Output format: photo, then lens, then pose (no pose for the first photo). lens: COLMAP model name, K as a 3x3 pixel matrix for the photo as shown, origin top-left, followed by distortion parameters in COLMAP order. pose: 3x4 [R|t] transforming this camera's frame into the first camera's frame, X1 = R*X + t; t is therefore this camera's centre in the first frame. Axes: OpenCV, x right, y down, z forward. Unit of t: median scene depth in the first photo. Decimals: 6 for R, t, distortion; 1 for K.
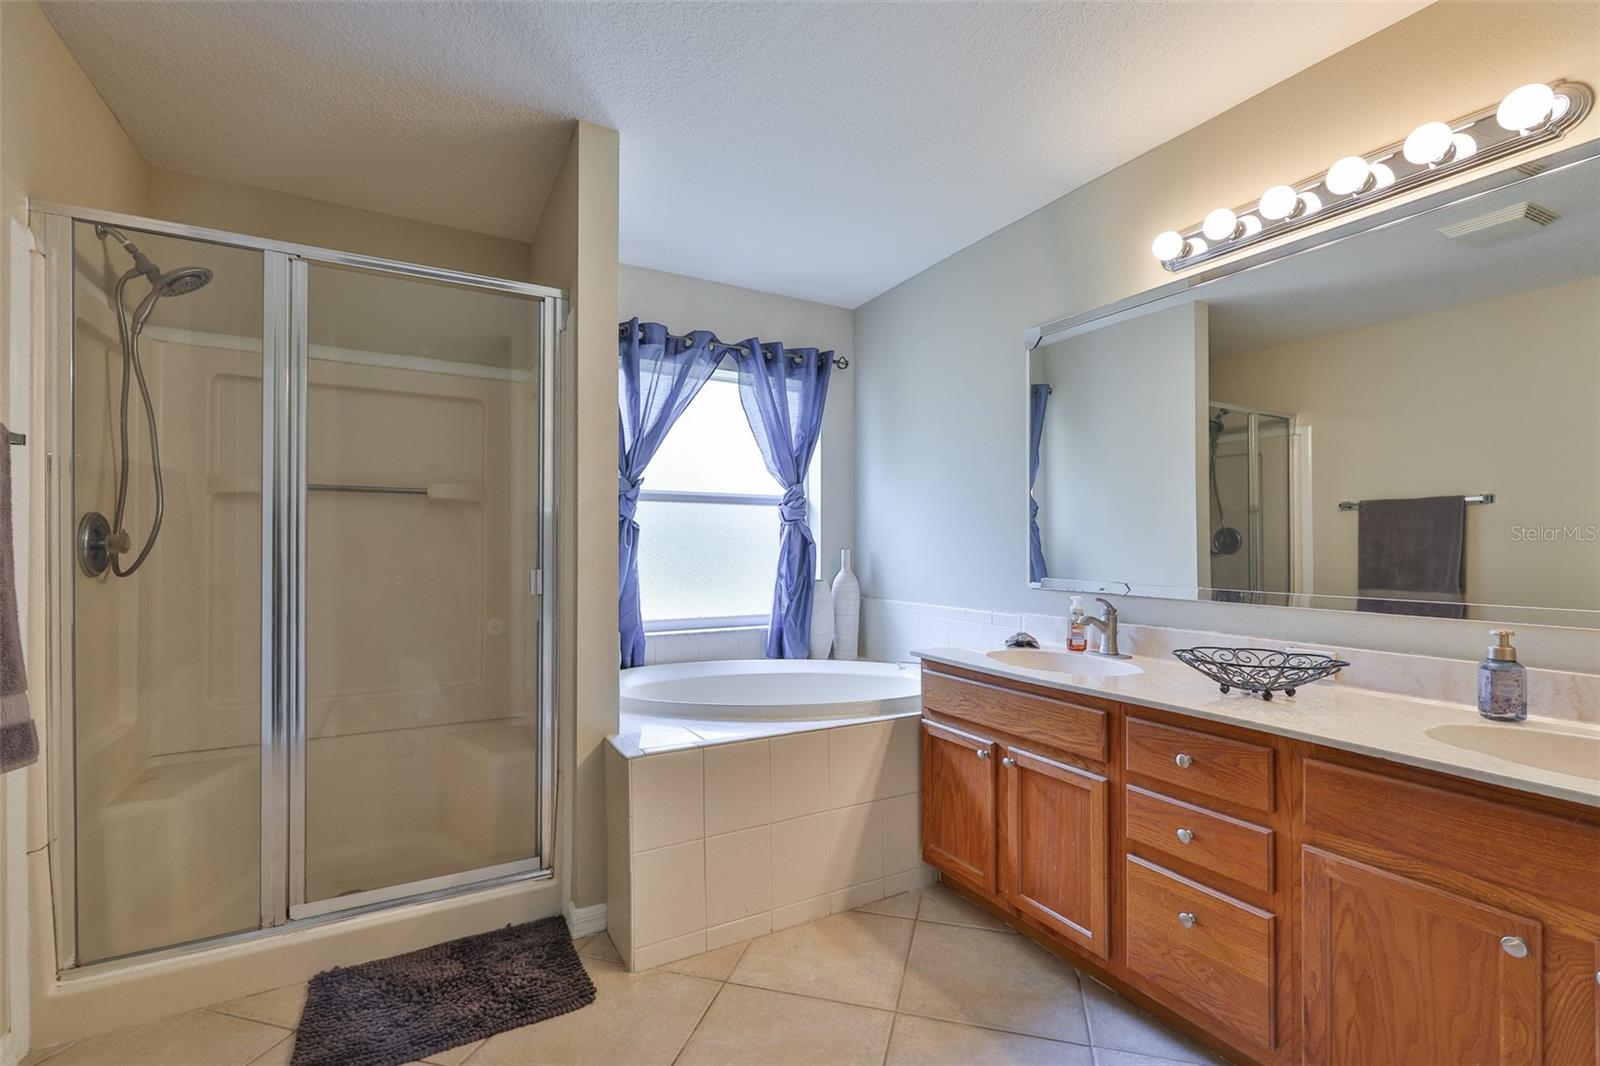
lens RADIAL K [[666.5, 0, 800.0], [0, 666.5, 533.0], [0, 0, 1]] dist [0.000603, -0.000024]
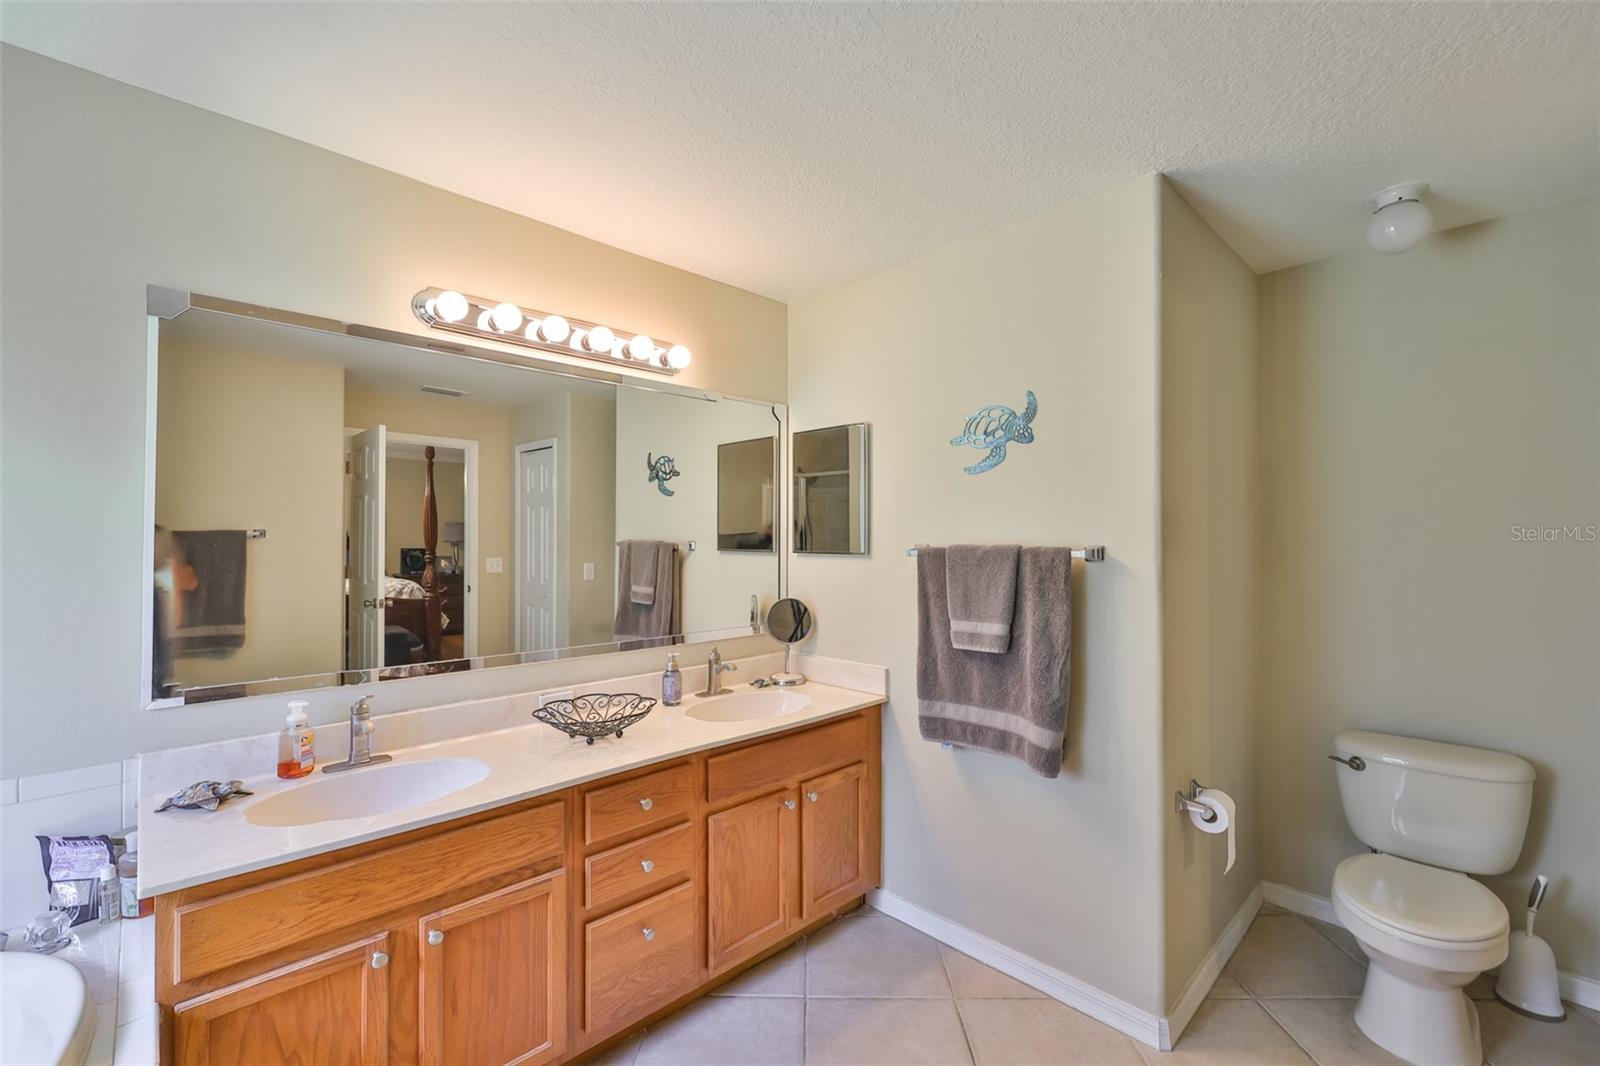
lens RADIAL K [[666.5, 0, 800.0], [0, 666.5, 533.0], [0, 0, 1]] dist [0.000603, -0.000024]
pose [[-0.215590, 0.008658, 0.976446, -0.553904], [-0.011861, 0.999864, -0.011485, -0.114814], [-0.976412, -0.014058, -0.215458, 0.829360]]
